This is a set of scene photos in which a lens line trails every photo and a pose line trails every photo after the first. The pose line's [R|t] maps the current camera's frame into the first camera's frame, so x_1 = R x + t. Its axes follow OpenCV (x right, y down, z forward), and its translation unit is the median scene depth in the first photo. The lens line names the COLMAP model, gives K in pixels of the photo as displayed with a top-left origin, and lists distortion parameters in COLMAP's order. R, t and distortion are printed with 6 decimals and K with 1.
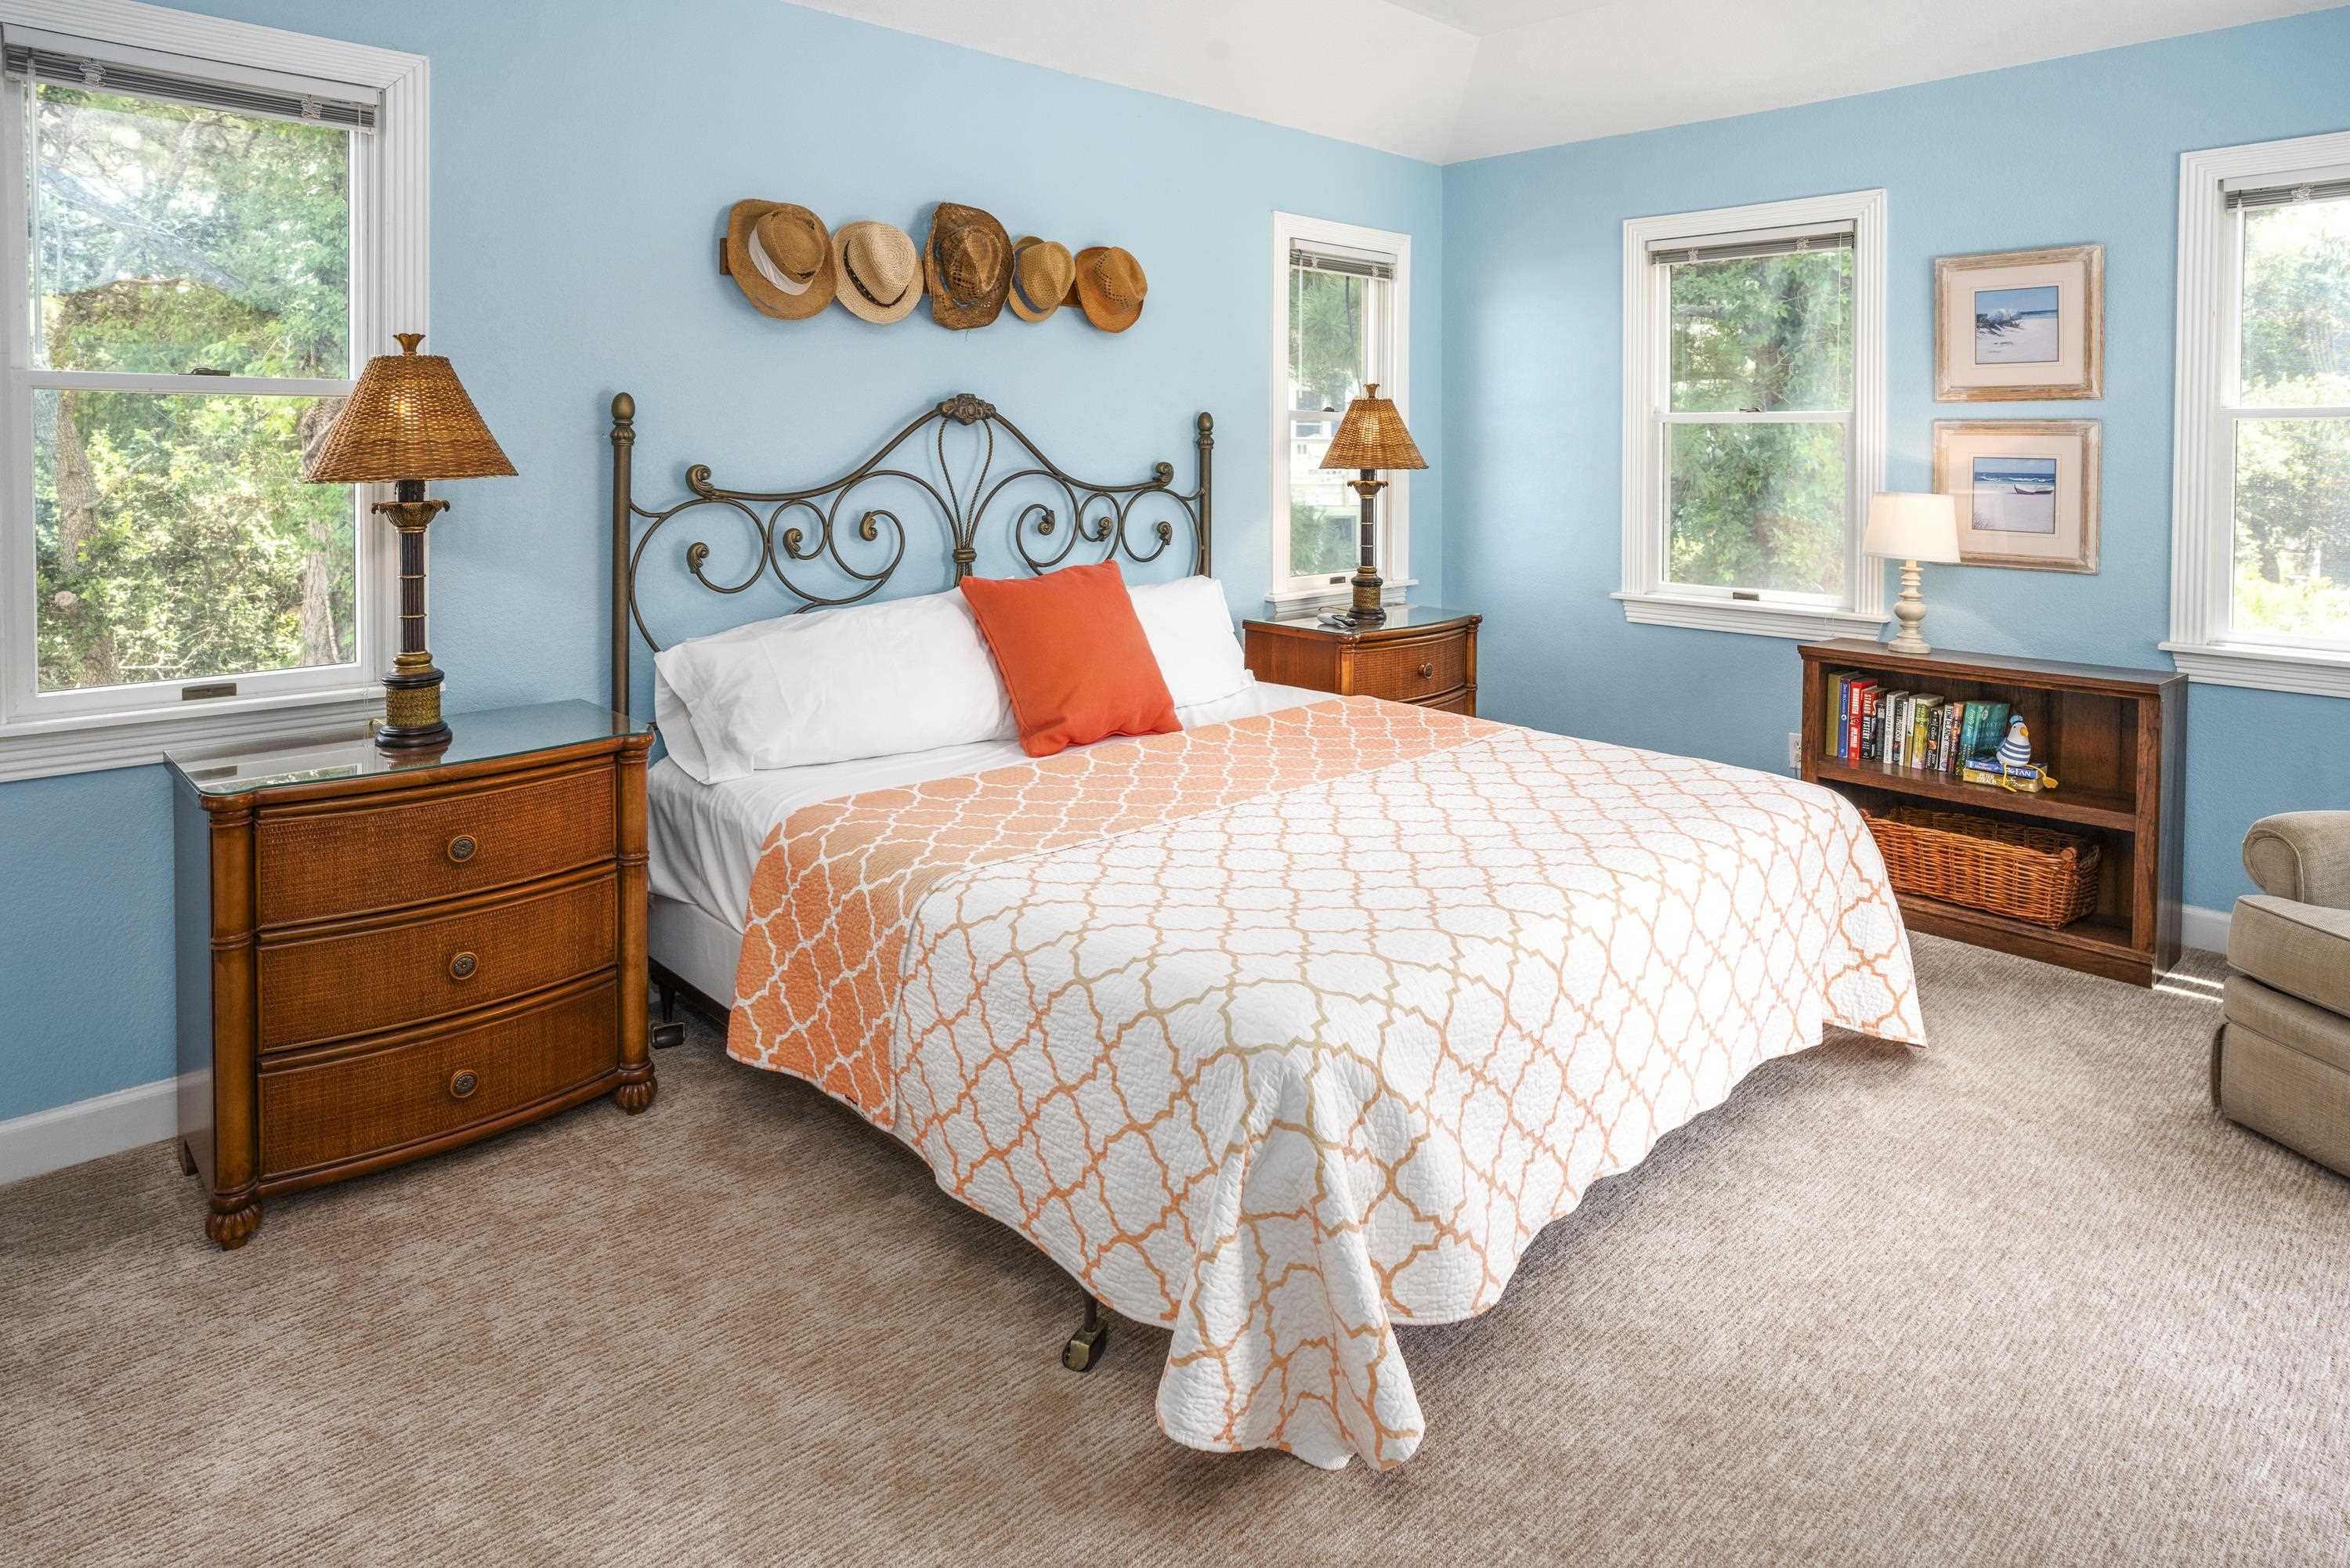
lens RADIAL K [[1312.0, 0, 1172.6], [0, 1312.0, 792.7], [0, 0, 1]] dist [-0.015515, 0.013062]
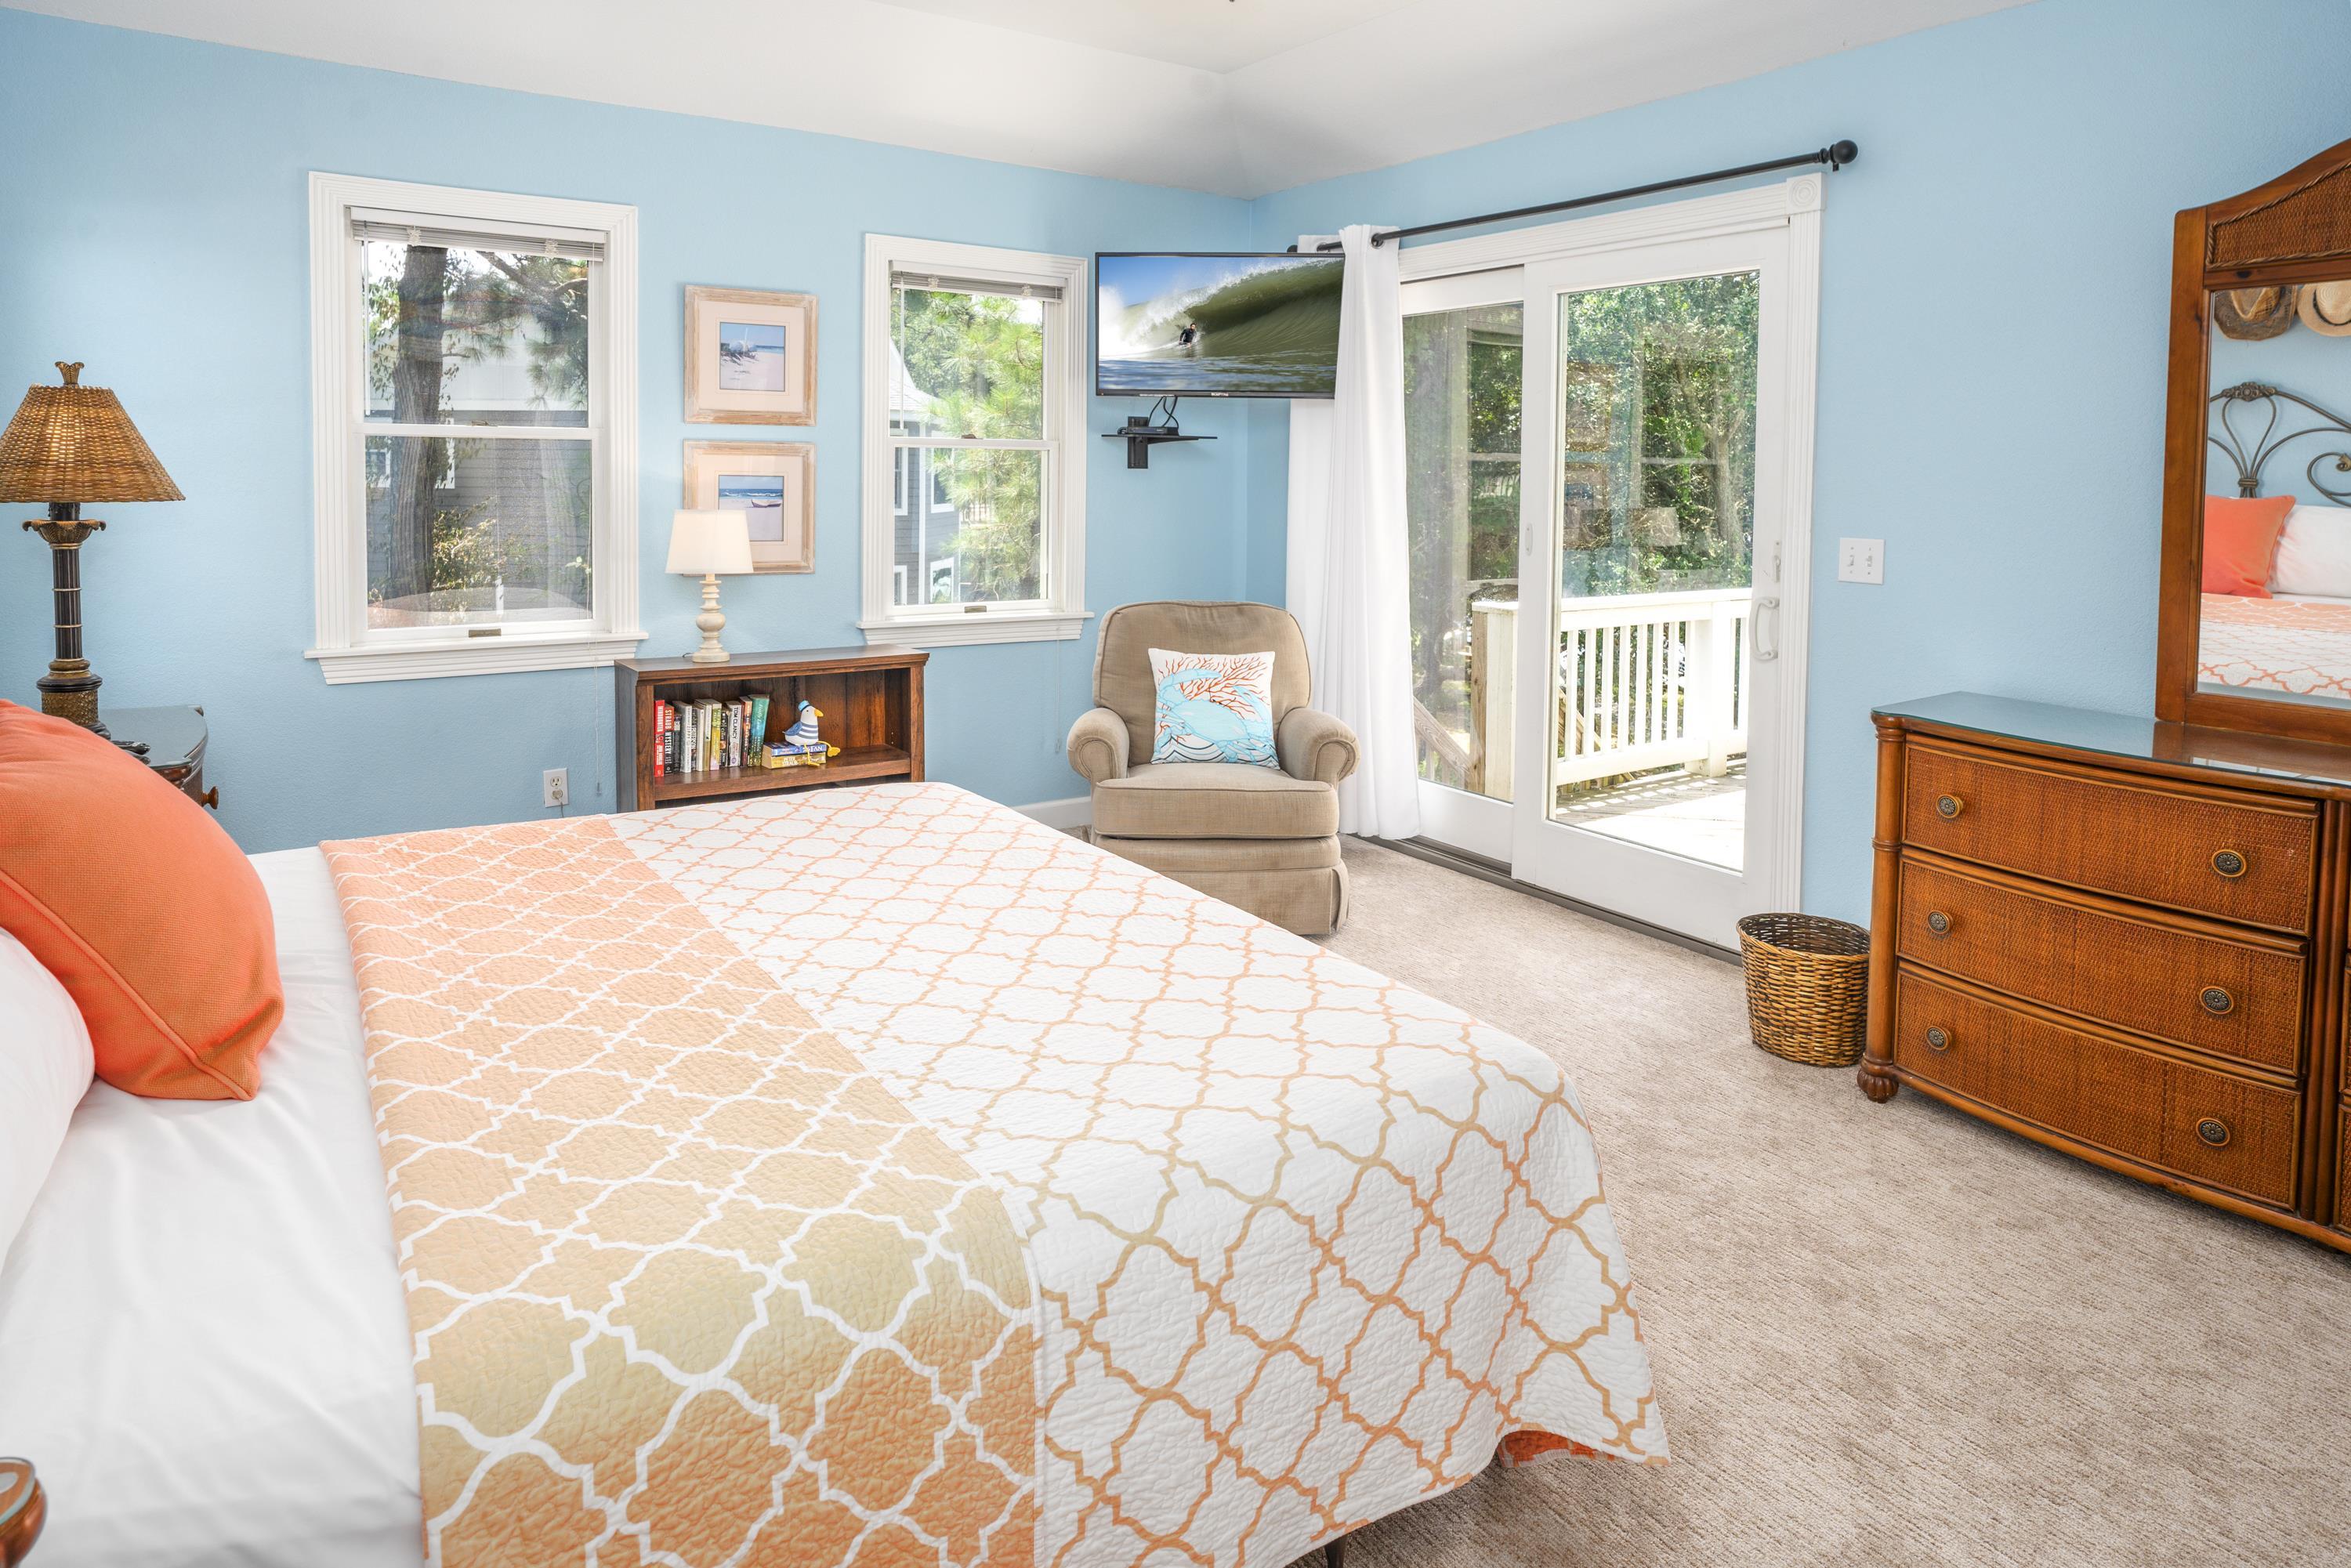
lens RADIAL K [[1312.6, 0, 1172.9], [0, 1312.6, 772.8], [0, 0, 1]] dist [-0.015515, 0.013062]
pose [[0.203941, -0.224345, 0.952931, -0.387942], [0.239380, 0.955268, 0.173665, -0.120470], [-0.949266, 0.192695, 0.248522, 0.425205]]
